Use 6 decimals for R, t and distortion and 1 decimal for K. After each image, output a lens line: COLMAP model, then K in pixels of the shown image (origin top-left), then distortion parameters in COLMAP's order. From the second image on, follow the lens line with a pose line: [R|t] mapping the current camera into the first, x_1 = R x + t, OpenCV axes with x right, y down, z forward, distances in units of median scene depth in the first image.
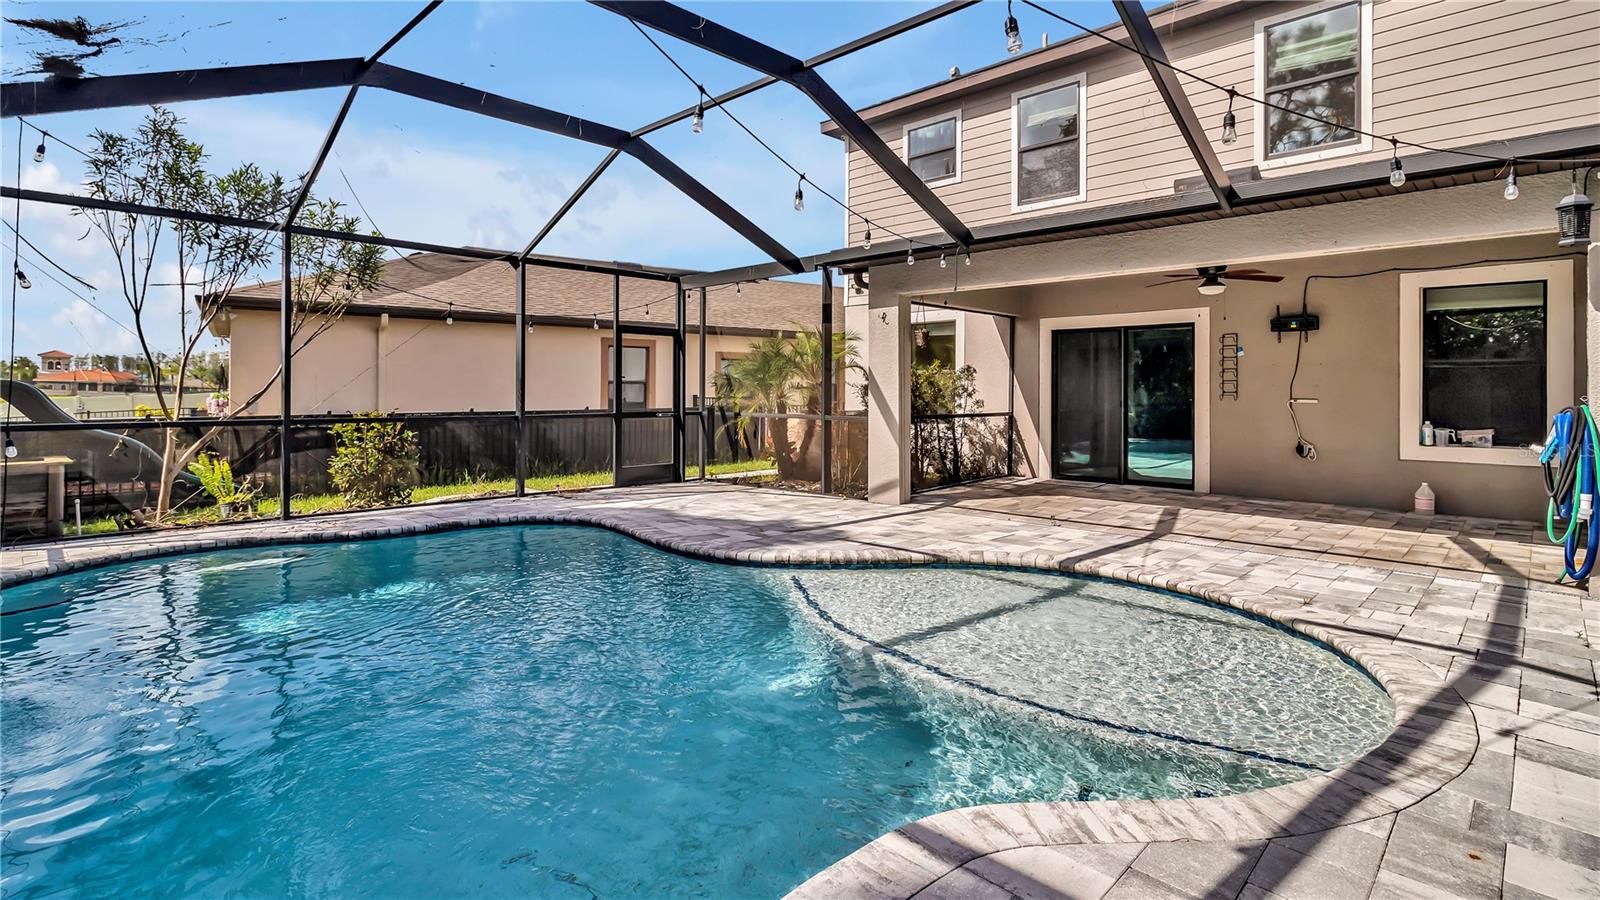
lens RADIAL K [[776.4, 0, 798.3], [0, 776.4, 400.5], [0, 0, 1]] dist [-0.000117, -0.000010]
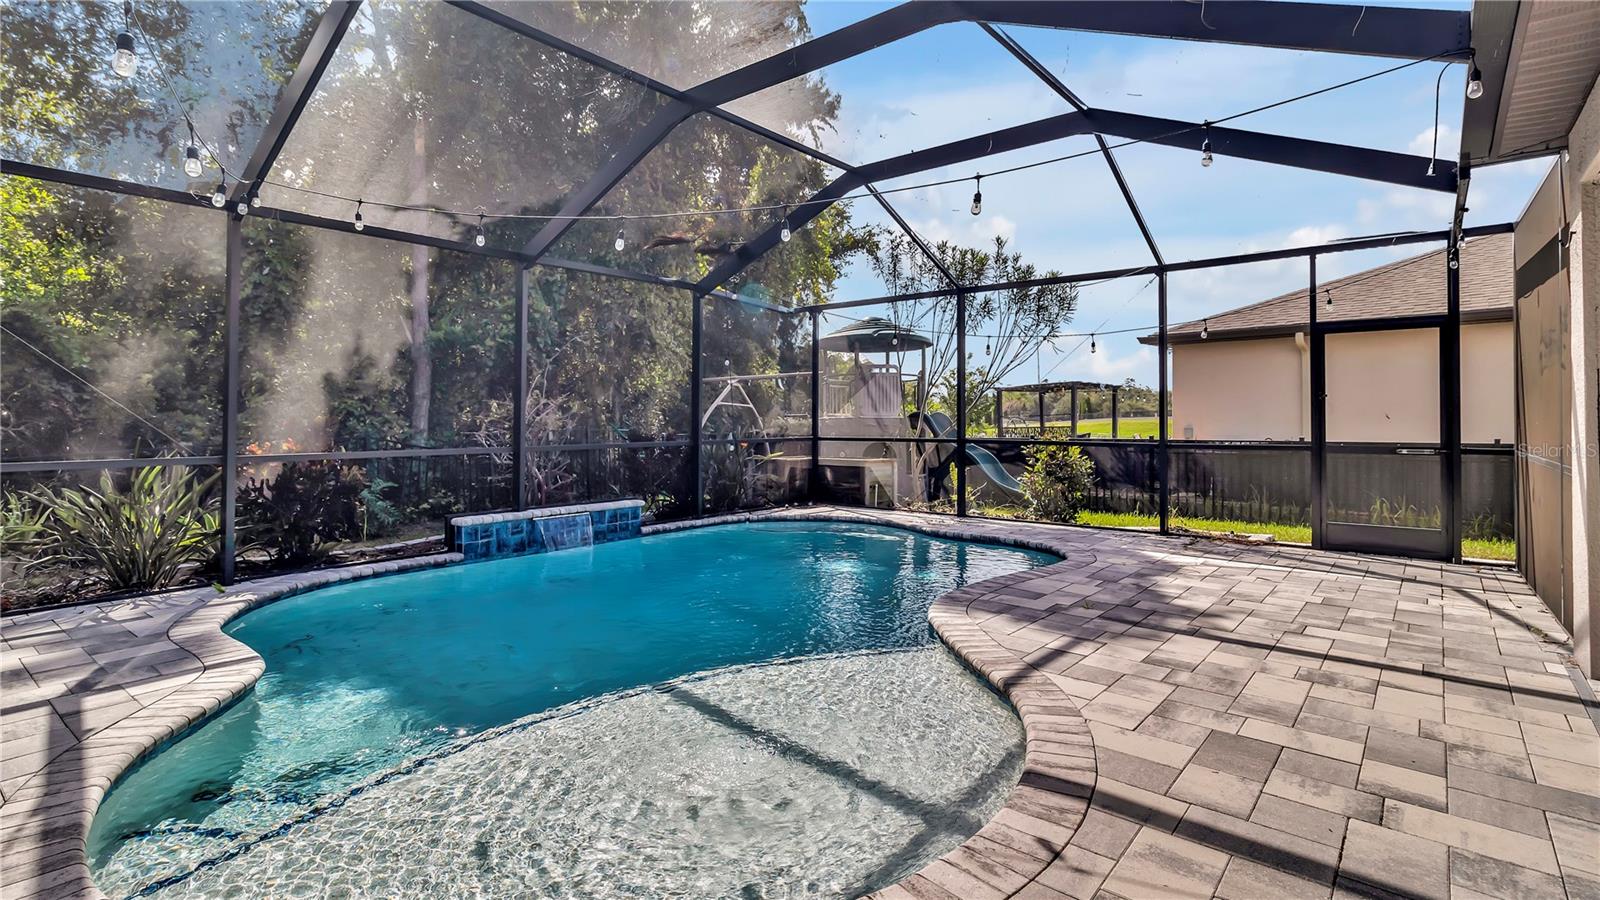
lens RADIAL K [[776.4, 0, 798.3], [0, 776.4, 400.5], [0, 0, 1]] dist [-0.000117, -0.000010]
pose [[0.083494, -0.020866, -0.996290, 0.542183], [-0.010440, 0.999708, -0.021813, -0.005965], [0.996454, 0.012223, 0.083251, 0.554483]]
